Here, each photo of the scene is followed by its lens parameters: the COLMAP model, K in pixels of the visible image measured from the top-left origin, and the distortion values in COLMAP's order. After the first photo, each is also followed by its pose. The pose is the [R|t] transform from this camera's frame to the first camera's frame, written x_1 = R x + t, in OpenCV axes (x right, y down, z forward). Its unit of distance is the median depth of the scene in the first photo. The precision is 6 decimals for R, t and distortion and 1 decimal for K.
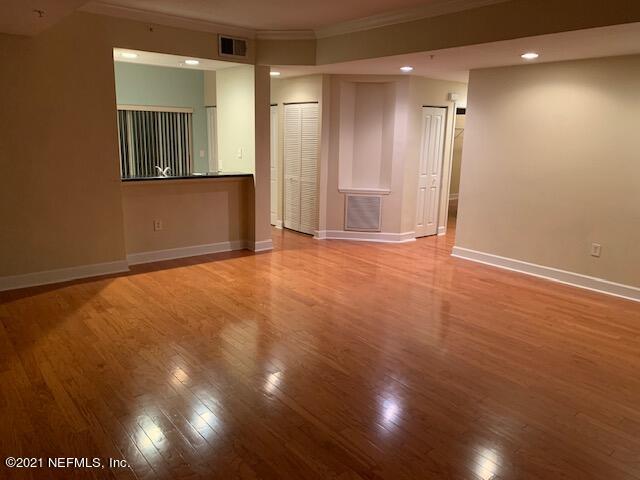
lens RADIAL K [[487.8, 0, 324.1], [0, 487.8, 232.5], [0, 0, 1]] dist [0.045127, -0.047363]
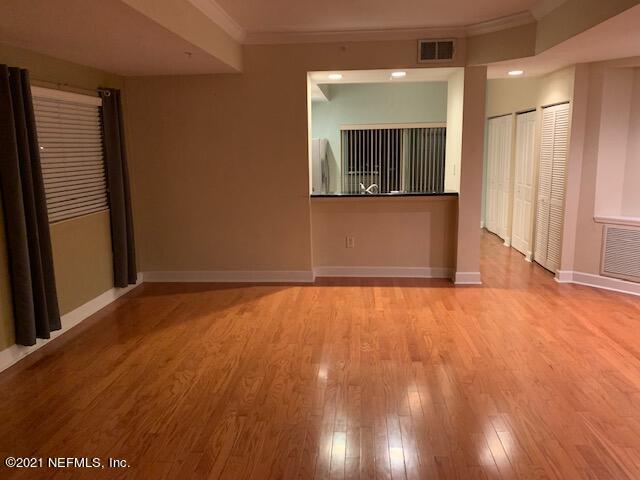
lens RADIAL K [[488.1, 0, 319.4], [0, 488.1, 230.8], [0, 0, 1]] dist [0.042017, -0.034295]
pose [[0.715201, 0.084730, -0.693764, 0.308262], [-0.107708, 0.994128, 0.010378, -0.040164], [0.690570, 0.067302, 0.720128, 0.234935]]
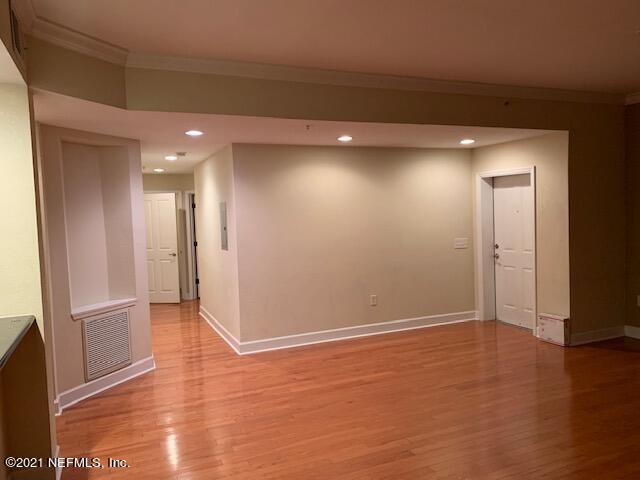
lens RADIAL K [[488.1, 0, 319.4], [0, 488.1, 230.8], [0, 0, 1]] dist [0.042017, -0.034295]
pose [[0.283349, -0.074842, 0.956092, -0.551060], [0.234466, 0.972102, 0.006609, -0.150731], [-0.929913, 0.222298, 0.292992, 0.655039]]
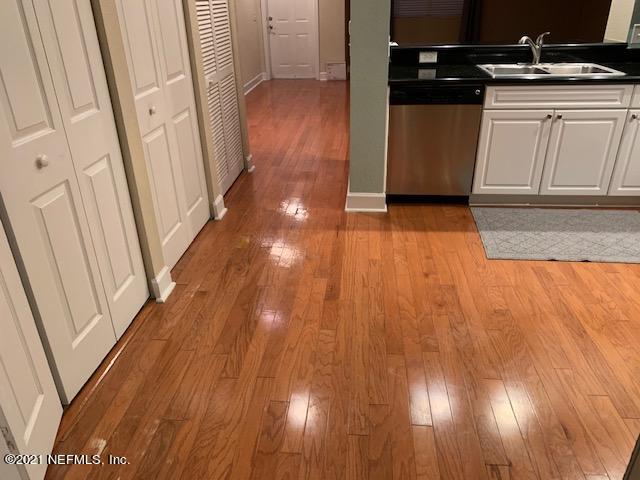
lens RADIAL K [[487.8, 0, 324.1], [0, 487.8, 232.5], [0, 0, 1]] dist [0.045127, -0.047363]
pose [[-0.713823, -0.317683, 0.624127, -0.597382], [0.138860, 0.809297, 0.570751, -0.316439], [-0.686422, 0.494081, -0.533581, 1.631148]]
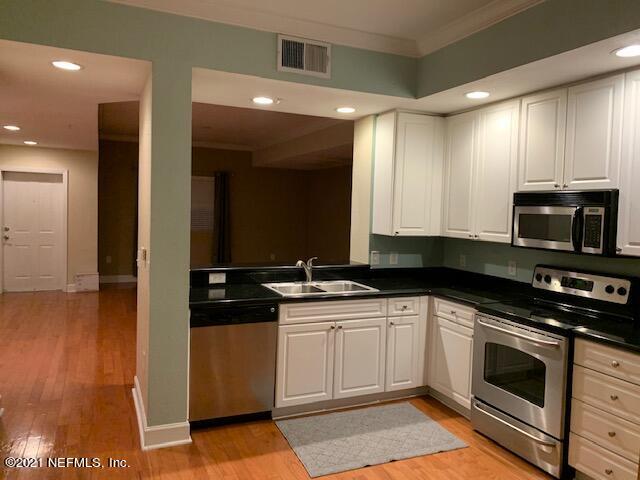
lens RADIAL K [[488.1, 0, 319.4], [0, 488.1, 230.8], [0, 0, 1]] dist [0.042017, -0.034295]
pose [[-0.961391, -0.068880, 0.266425, -0.537379], [-0.001537, 0.969496, 0.245101, -0.345890], [-0.275181, 0.235228, -0.932171, 1.660579]]
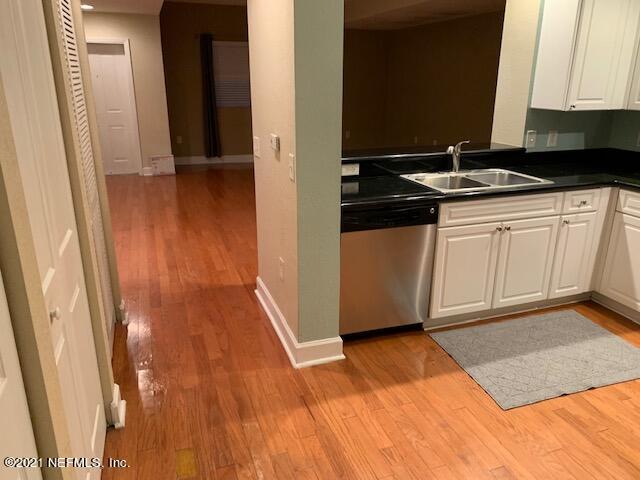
lens RADIAL K [[487.8, 0, 324.1], [0, 487.8, 232.5], [0, 0, 1]] dist [0.045127, -0.047363]
pose [[-0.939105, -0.134454, 0.316235, -0.390520], [0.038103, 0.873855, 0.484691, -0.326557], [-0.341512, 0.467225, -0.815518, 1.588090]]
